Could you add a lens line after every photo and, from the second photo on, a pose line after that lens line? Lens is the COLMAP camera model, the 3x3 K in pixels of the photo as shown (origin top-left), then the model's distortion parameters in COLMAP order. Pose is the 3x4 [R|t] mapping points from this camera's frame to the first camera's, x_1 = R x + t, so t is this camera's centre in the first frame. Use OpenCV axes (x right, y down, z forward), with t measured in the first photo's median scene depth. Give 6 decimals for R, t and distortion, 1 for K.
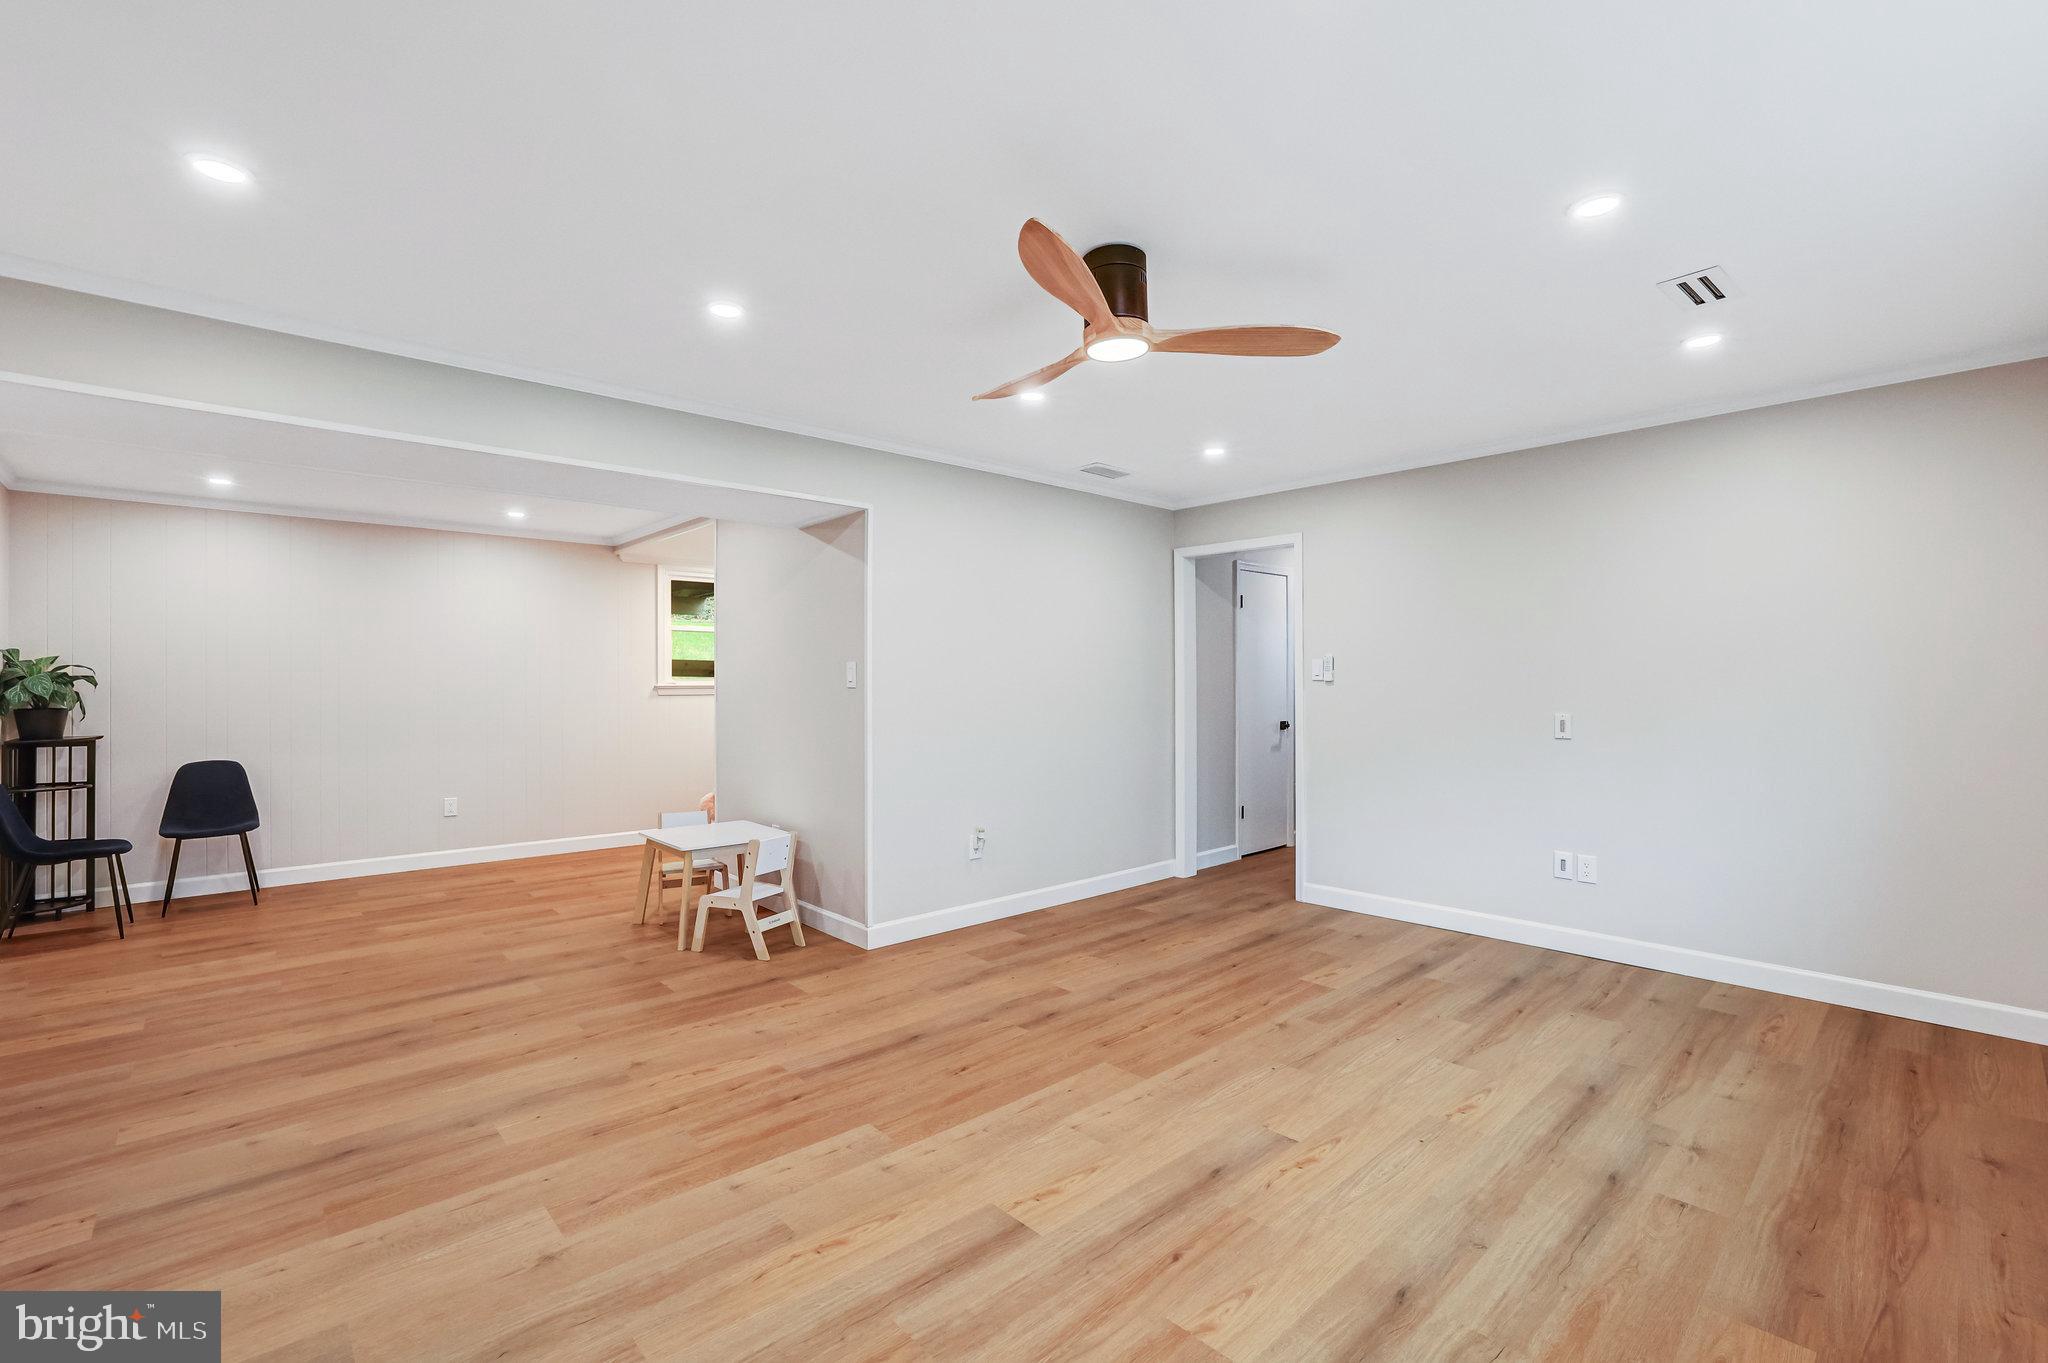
lens RADIAL K [[891.6, 0, 1020.7], [0, 891.6, 684.3], [0, 0, 1]] dist [-0.021439, 0.005036]
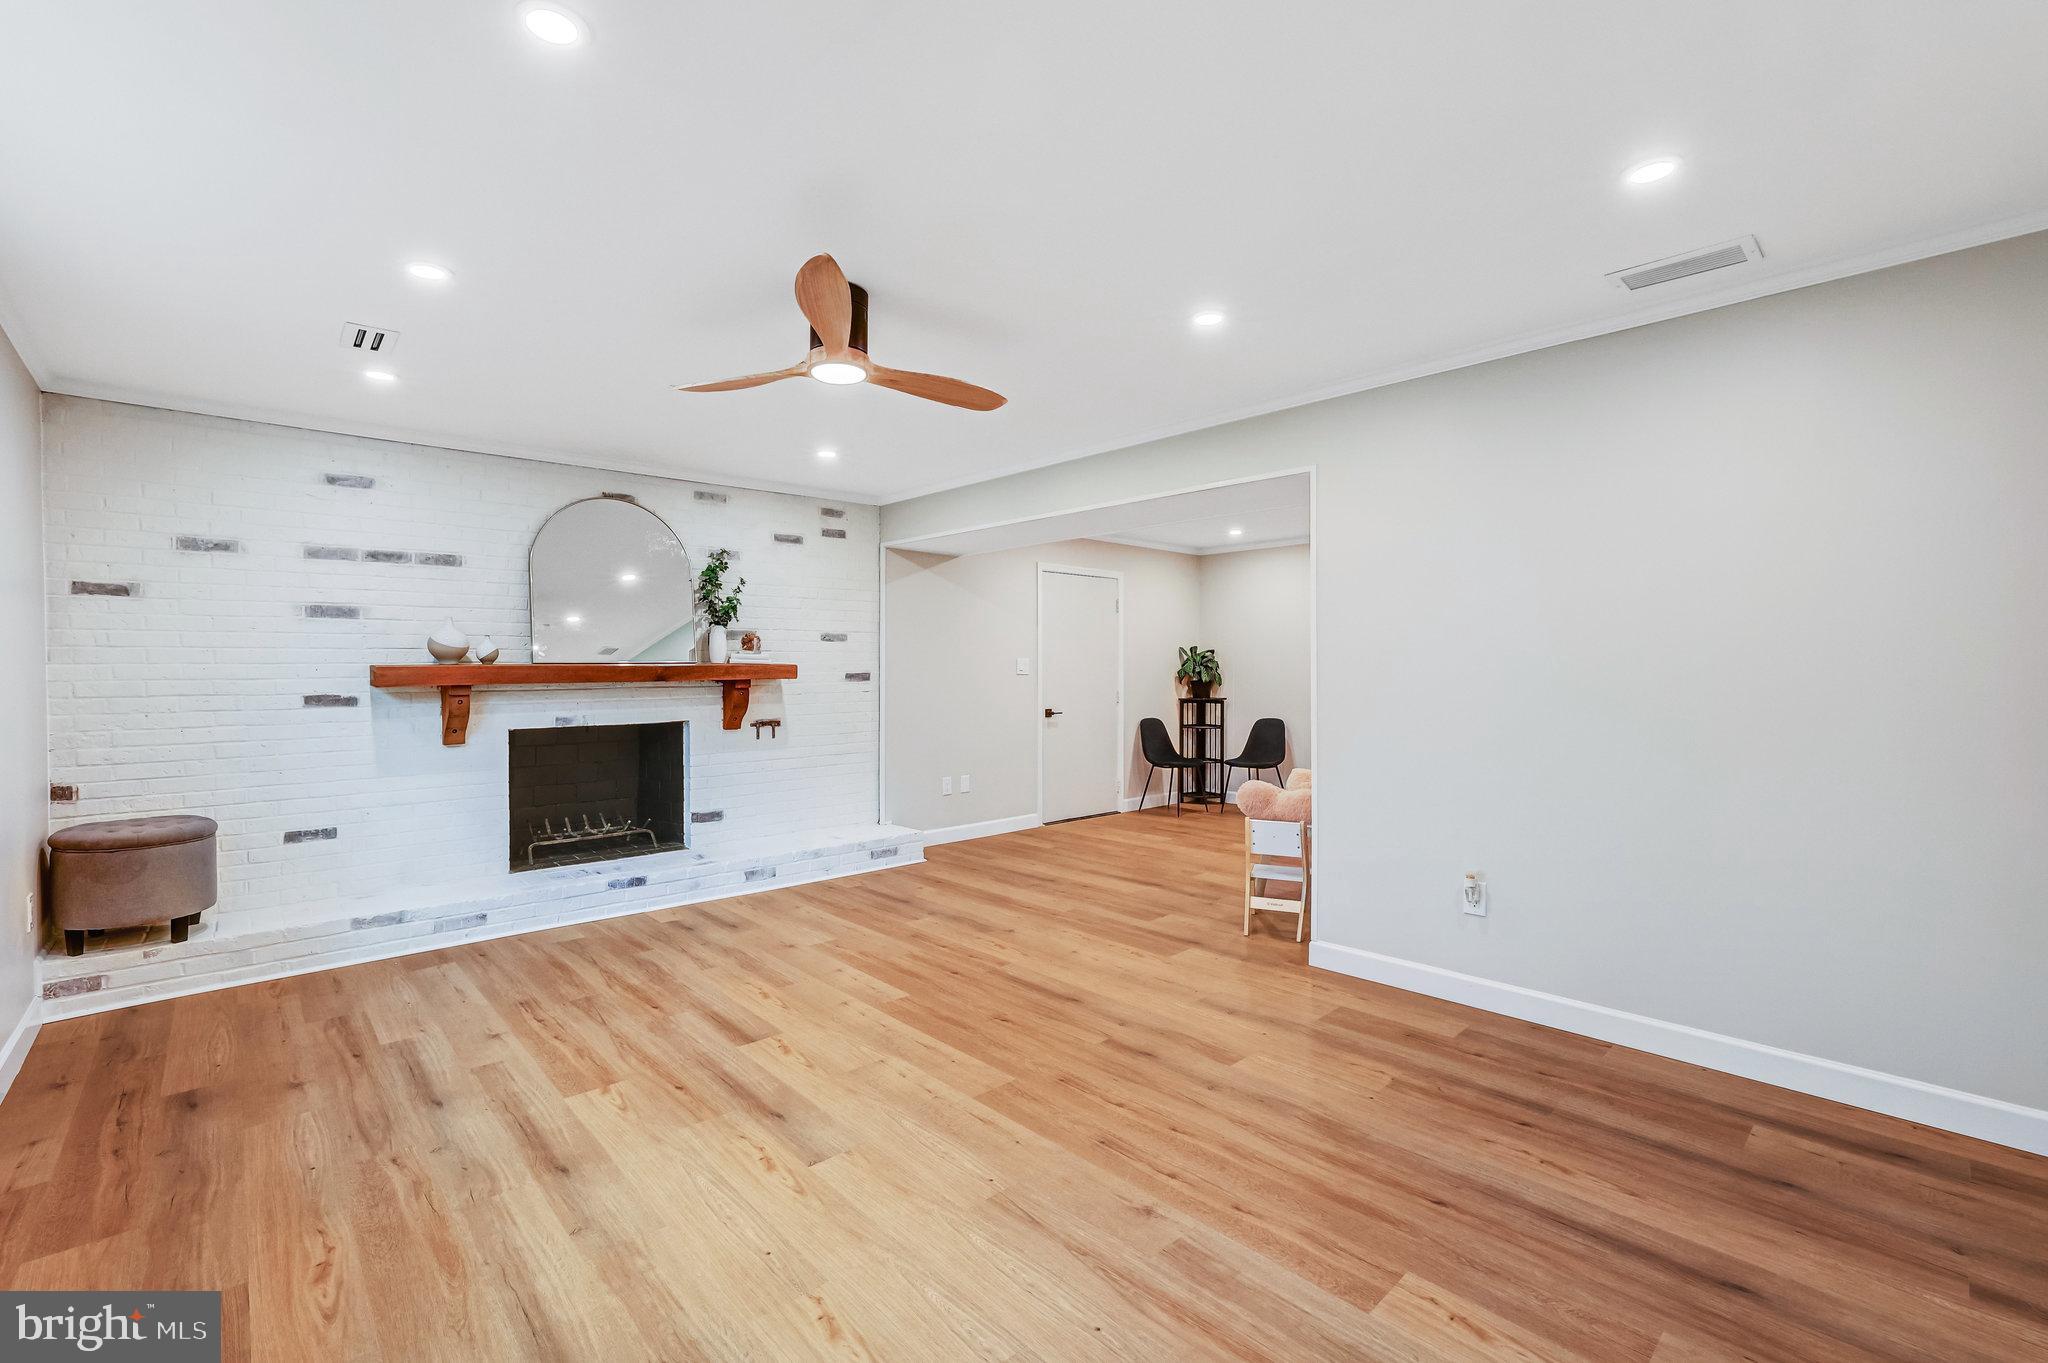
lens RADIAL K [[891.6, 0, 974.1], [0, 891.6, 666.6], [0, 0, 1]] dist [-0.021439, 0.005036]
pose [[-0.041420, -0.006854, -0.999118, 0.990520], [0.010295, 0.999920, -0.007287, 0.014151], [0.999089, -0.010588, -0.041346, 0.991910]]
